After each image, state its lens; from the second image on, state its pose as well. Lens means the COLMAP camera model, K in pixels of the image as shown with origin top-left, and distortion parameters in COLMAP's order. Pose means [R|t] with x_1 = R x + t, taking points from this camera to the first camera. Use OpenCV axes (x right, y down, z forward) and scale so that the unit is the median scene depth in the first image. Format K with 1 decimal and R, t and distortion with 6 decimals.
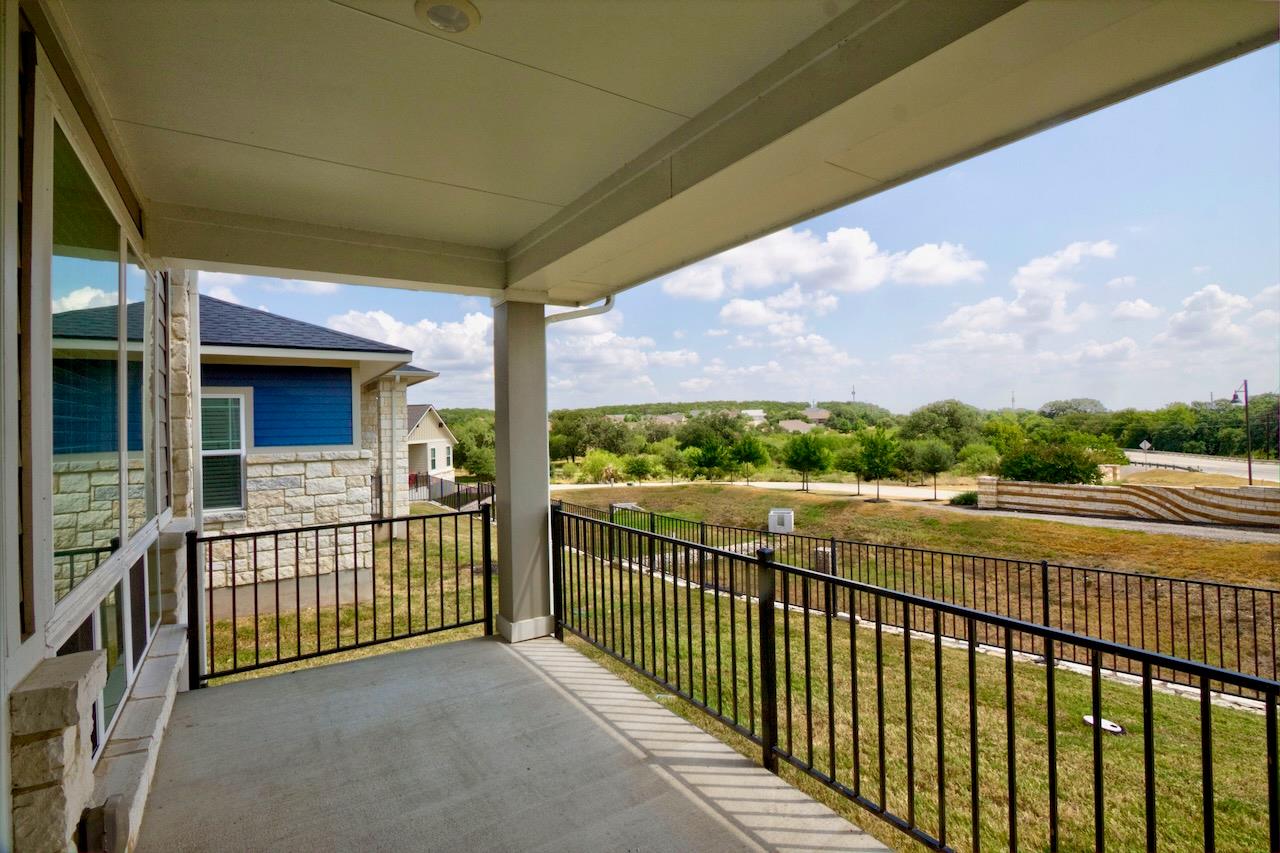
lens RADIAL K [[624.8, 0, 630.3], [0, 624.8, 420.9], [0, 0, 1]] dist [-0.002036, 0.000415]
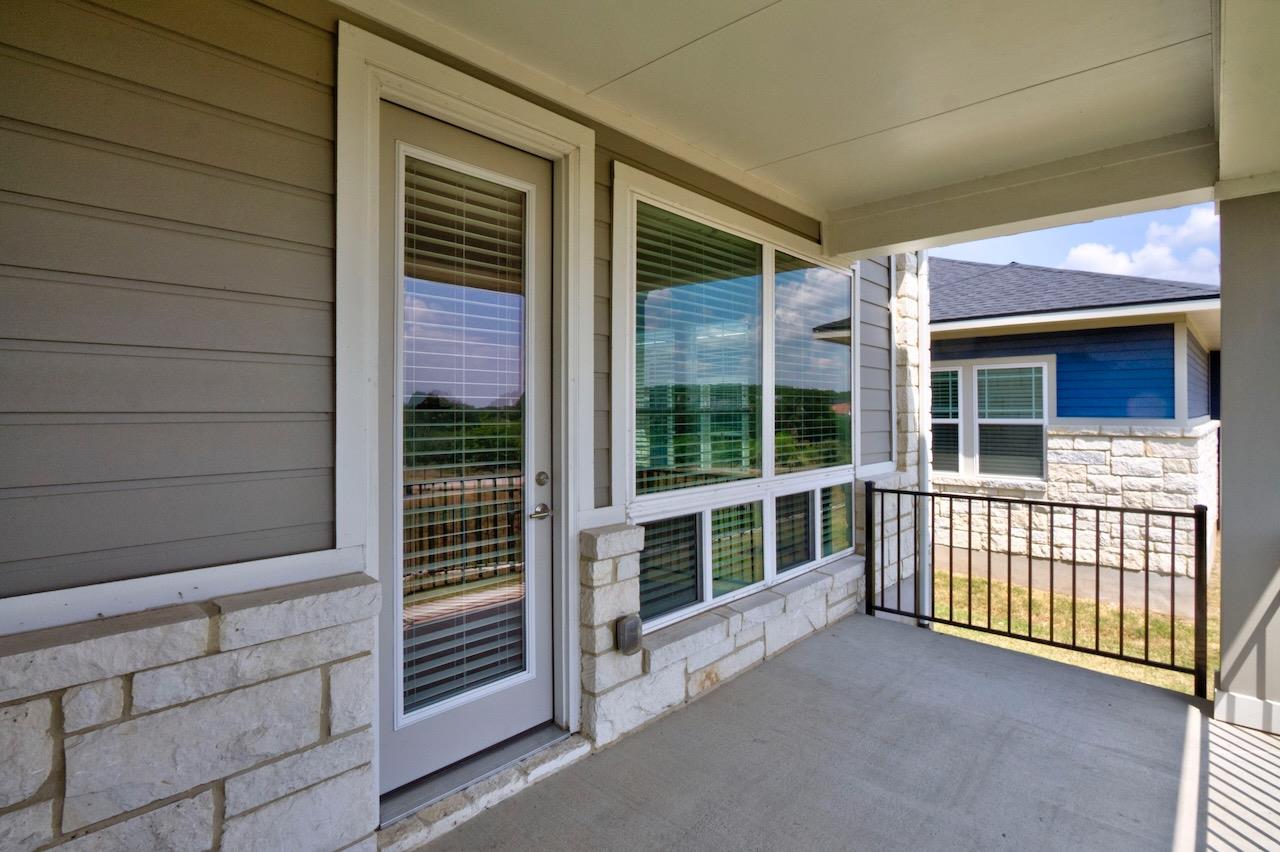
lens RADIAL K [[624.8, 0, 631.5], [0, 624.8, 425.3], [0, 0, 1]] dist [-0.002036, 0.000415]
pose [[0.254764, 0.048539, -0.965784, 0.157780], [0.002438, 0.998704, 0.050836, 0.003550], [0.967000, -0.015306, 0.254315, 0.130195]]
